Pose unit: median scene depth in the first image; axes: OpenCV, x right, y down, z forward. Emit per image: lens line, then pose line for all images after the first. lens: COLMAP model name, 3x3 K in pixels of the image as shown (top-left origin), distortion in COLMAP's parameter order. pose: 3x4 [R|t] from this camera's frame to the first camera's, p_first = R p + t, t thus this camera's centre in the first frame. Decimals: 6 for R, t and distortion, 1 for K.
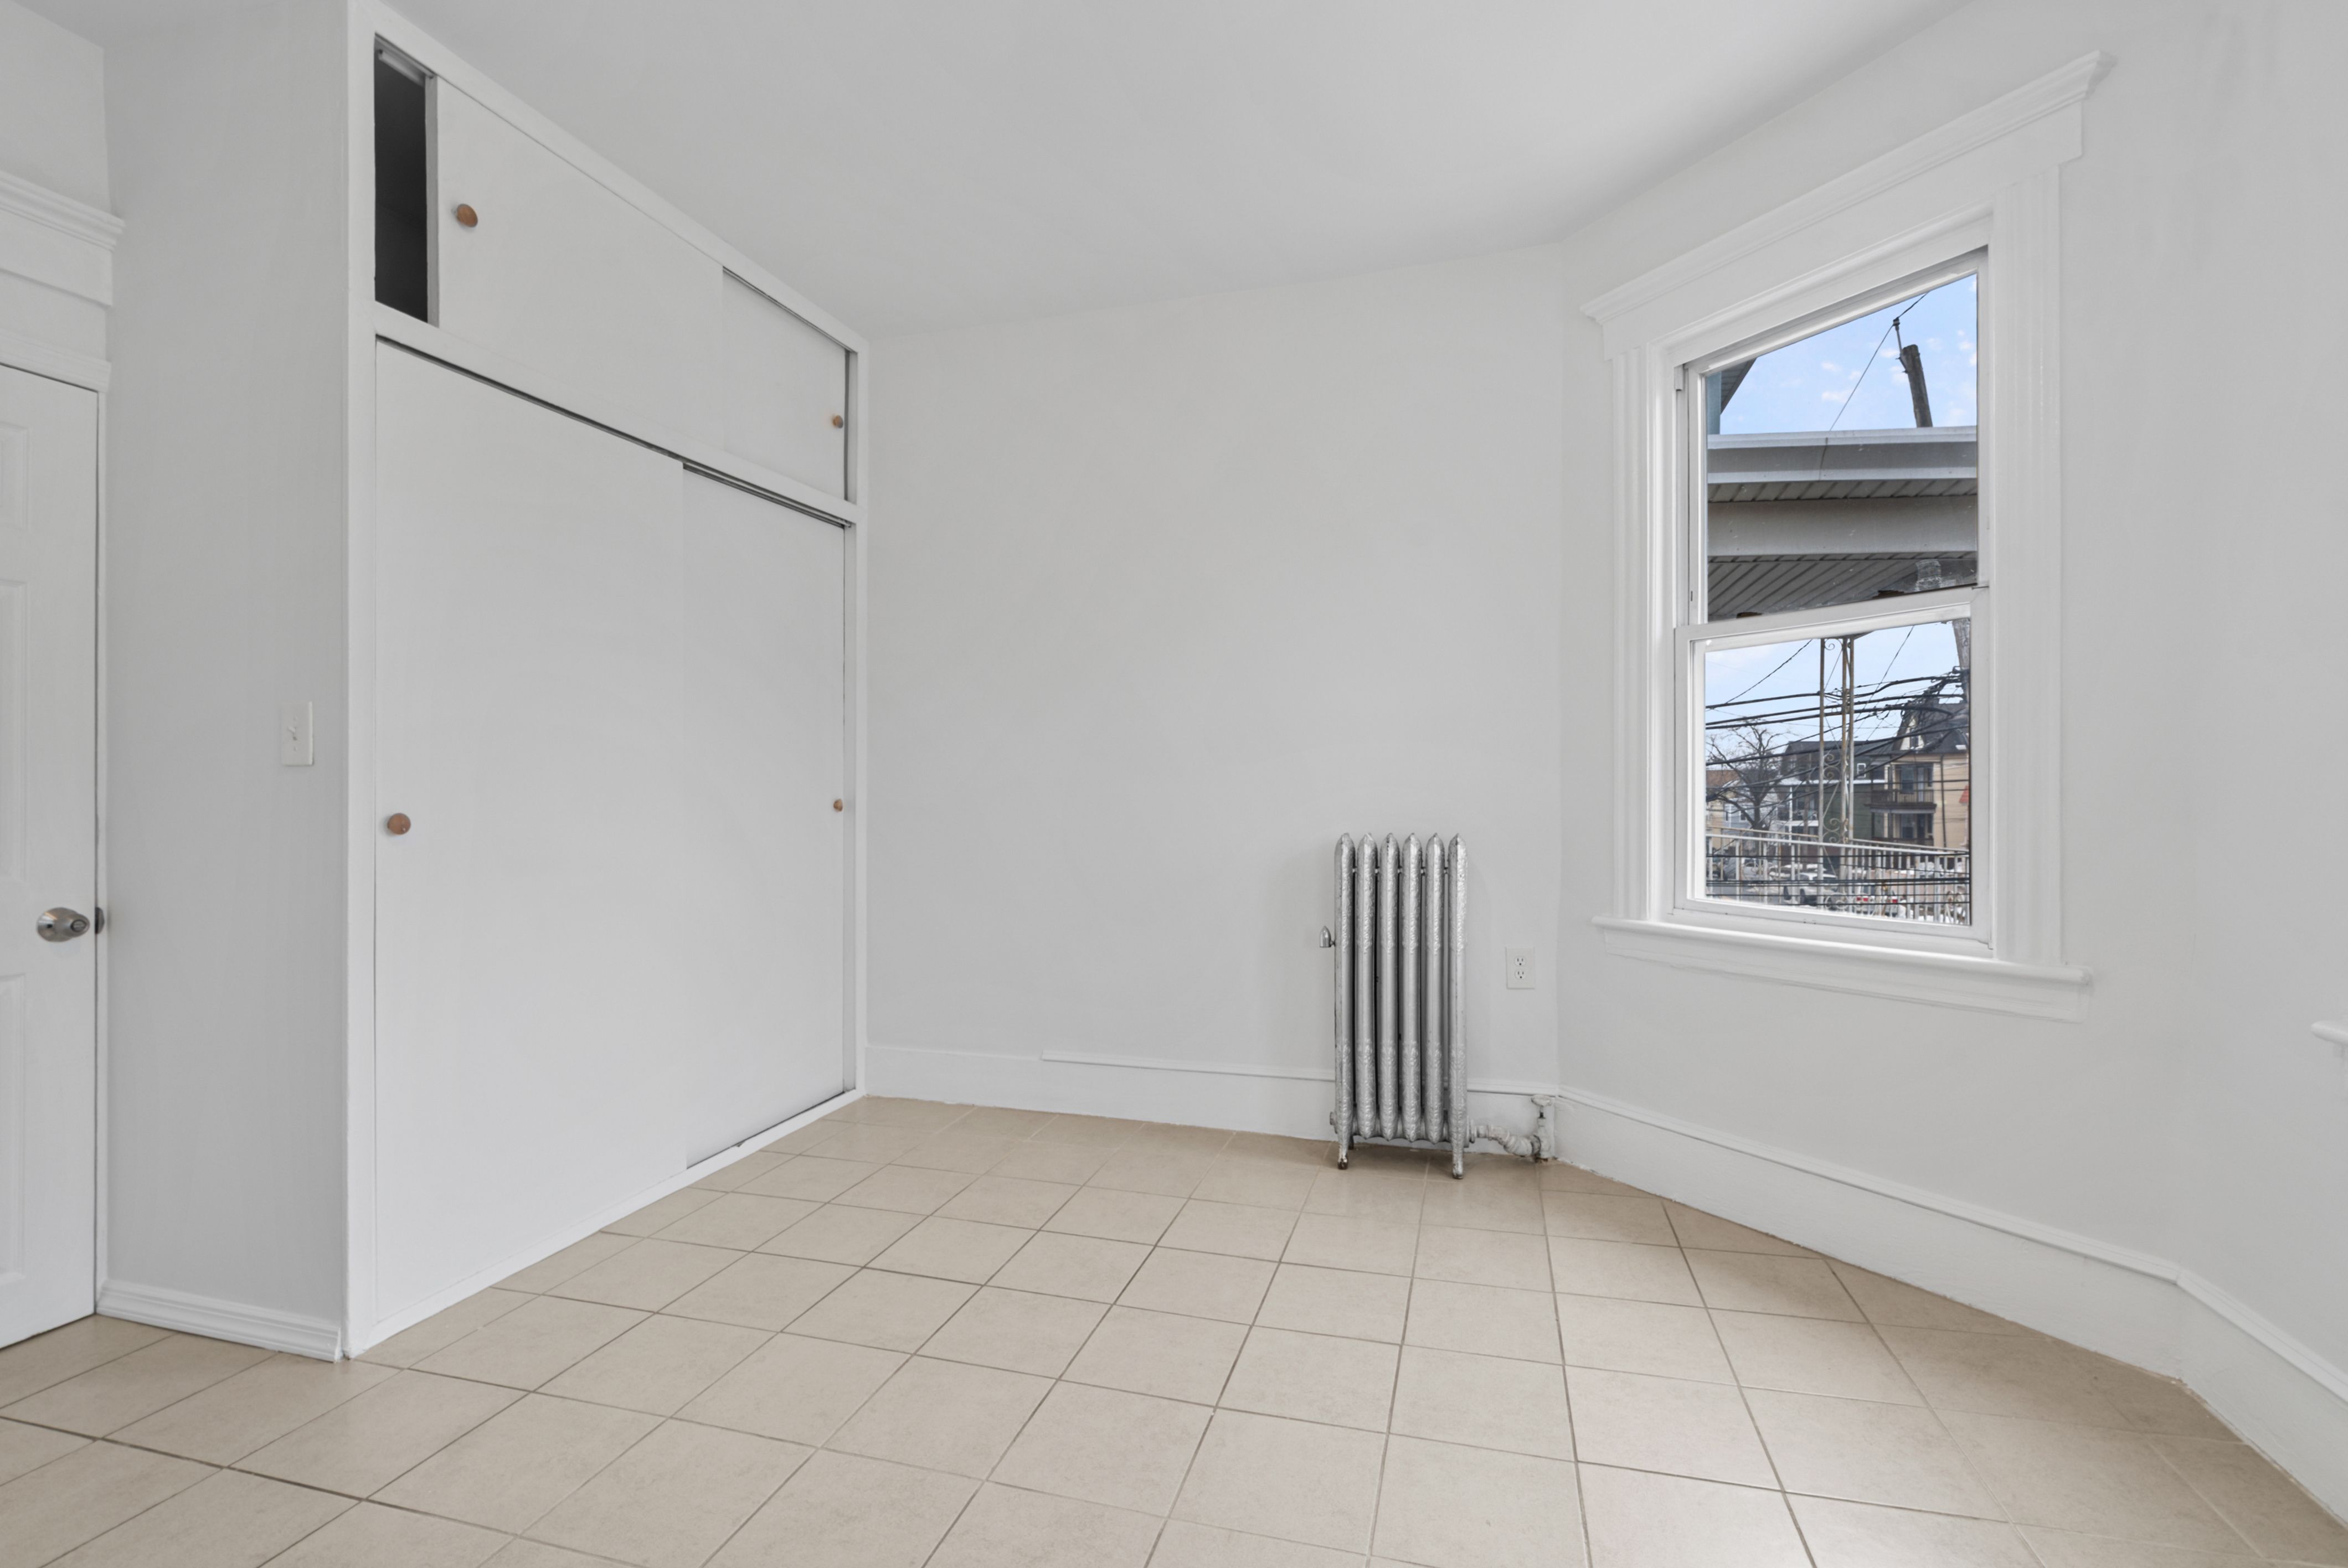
lens RADIAL K [[1085.7, 0, 1176.2], [0, 1085.7, 785.4], [0, 0, 1]] dist [0.000584, 0.000184]
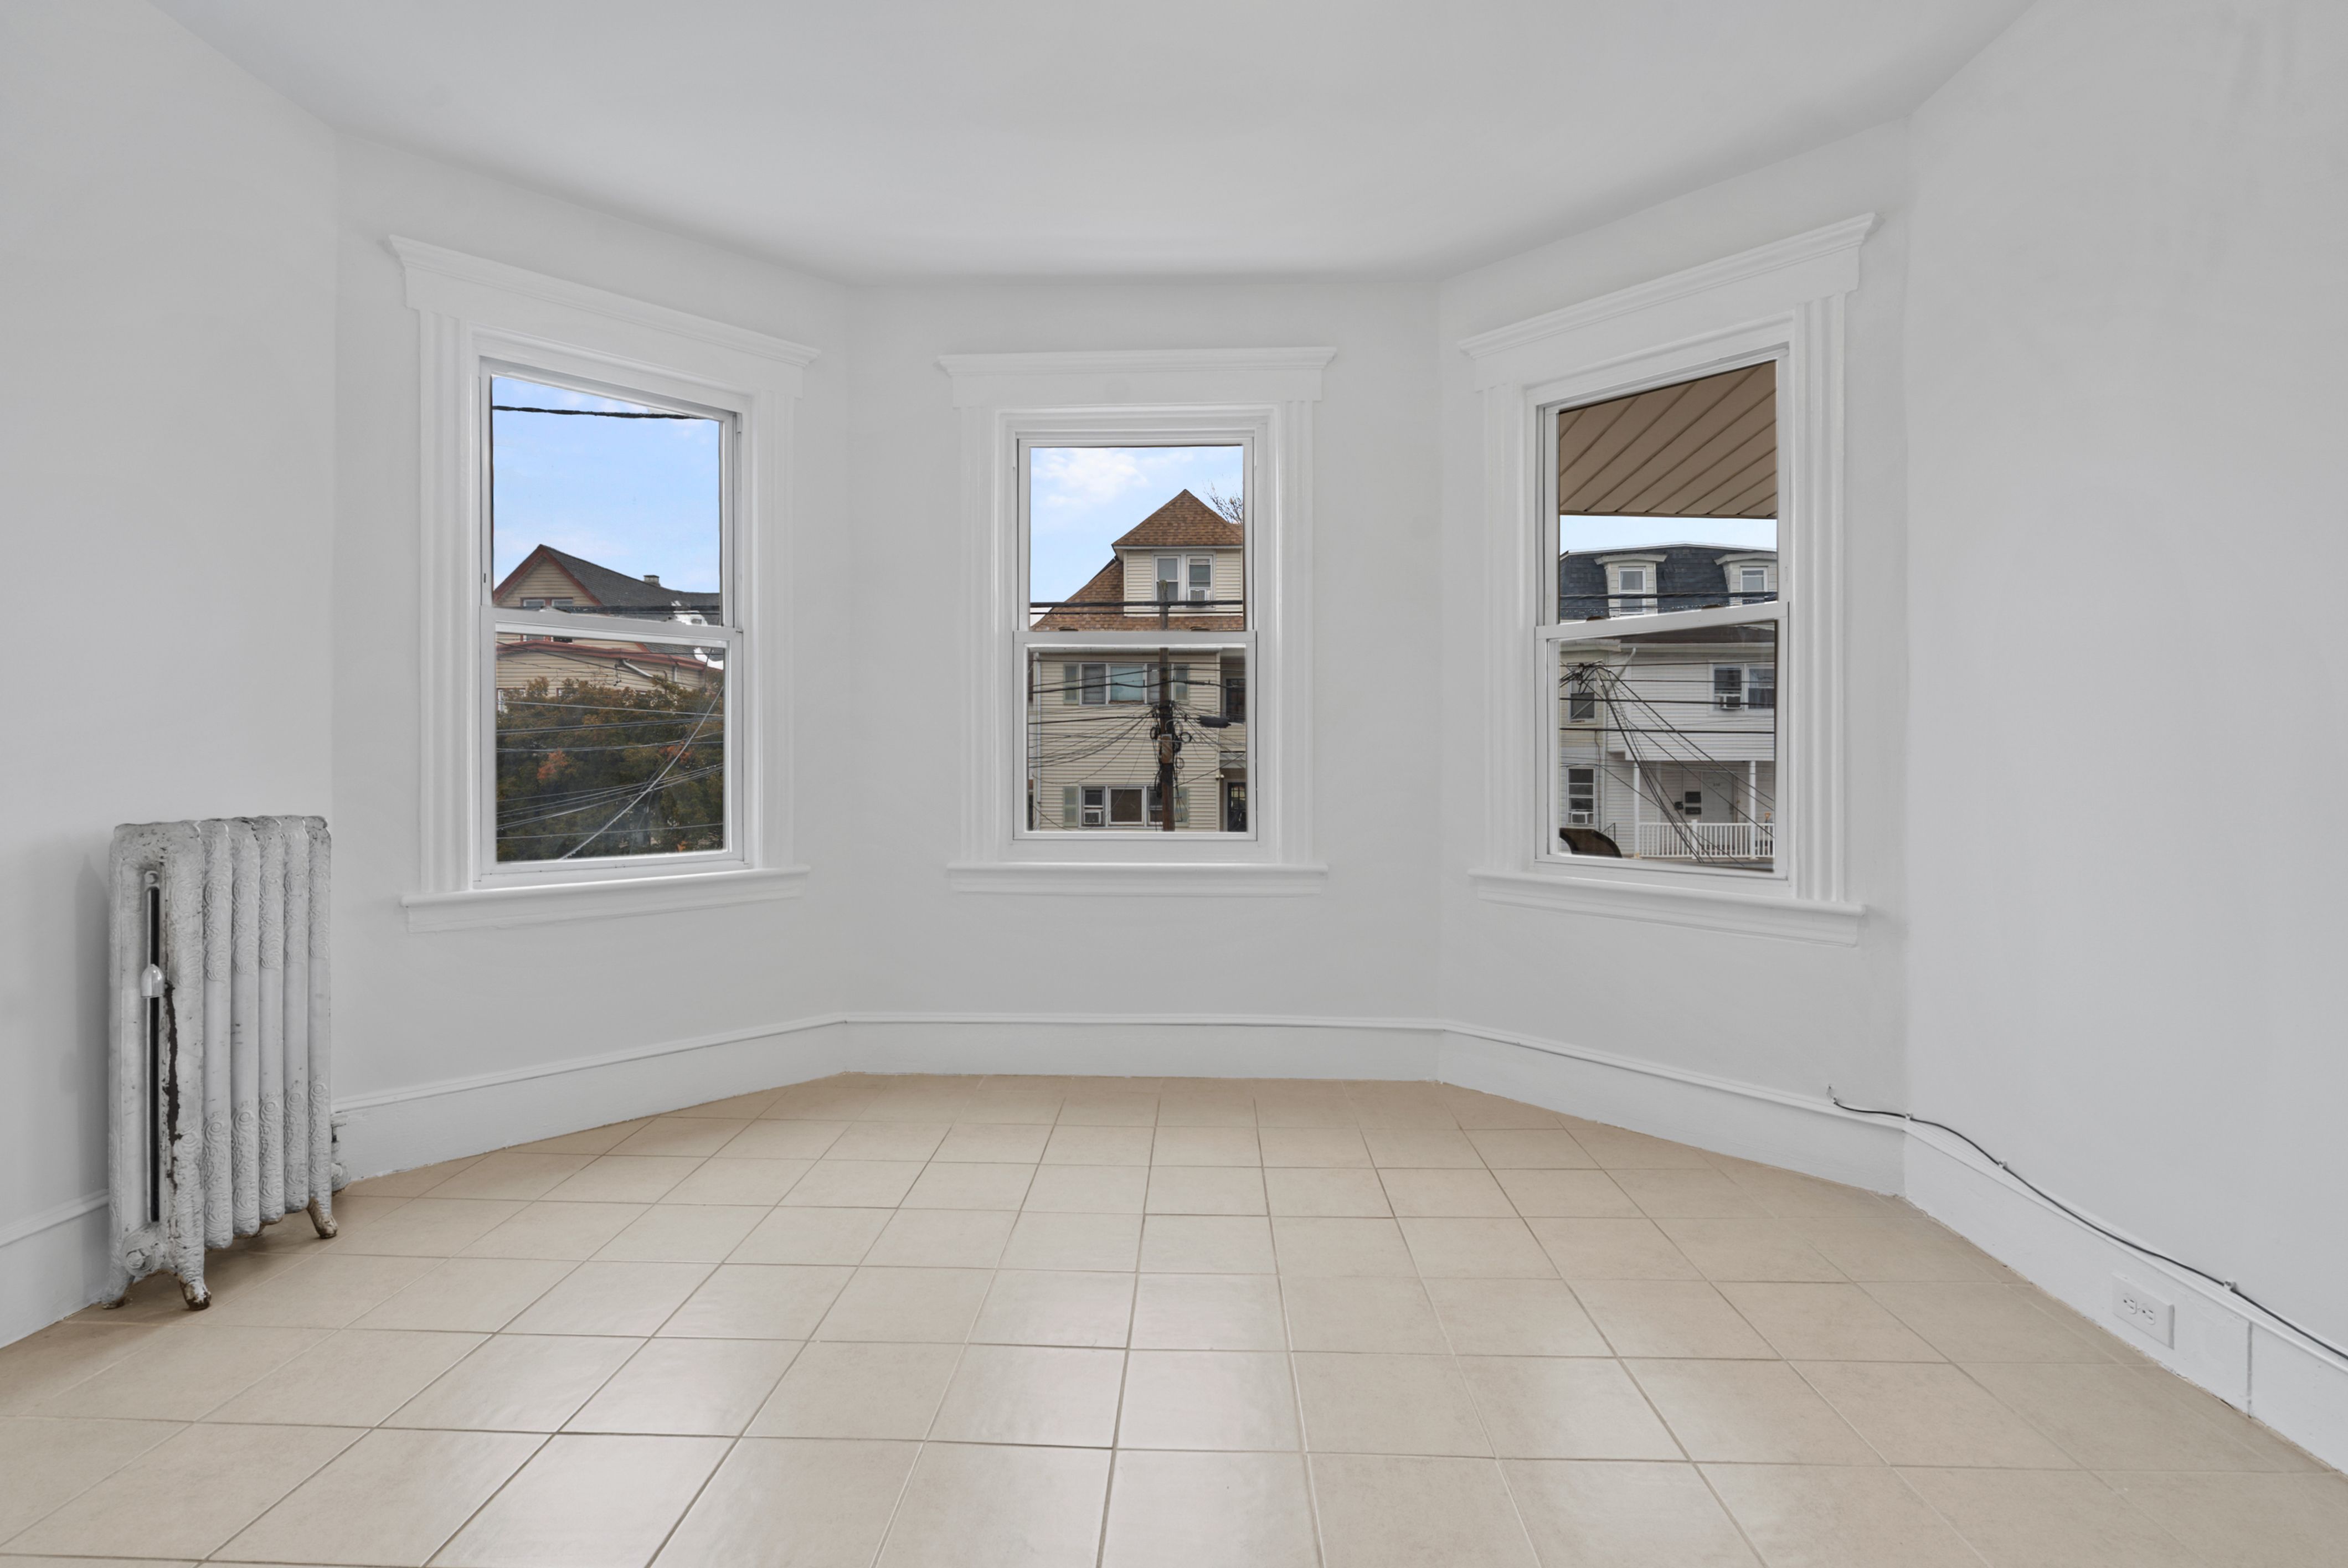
lens RADIAL K [[1085.7, 0, 1174.2], [0, 1085.7, 775.1], [0, 0, 1]] dist [0.000584, 0.000184]
pose [[-0.255192, -0.000524, 0.966890, -0.712826], [0.000586, 1.000000, 0.000697, 0.016457], [-0.966890, 0.000745, -0.255191, 0.616519]]
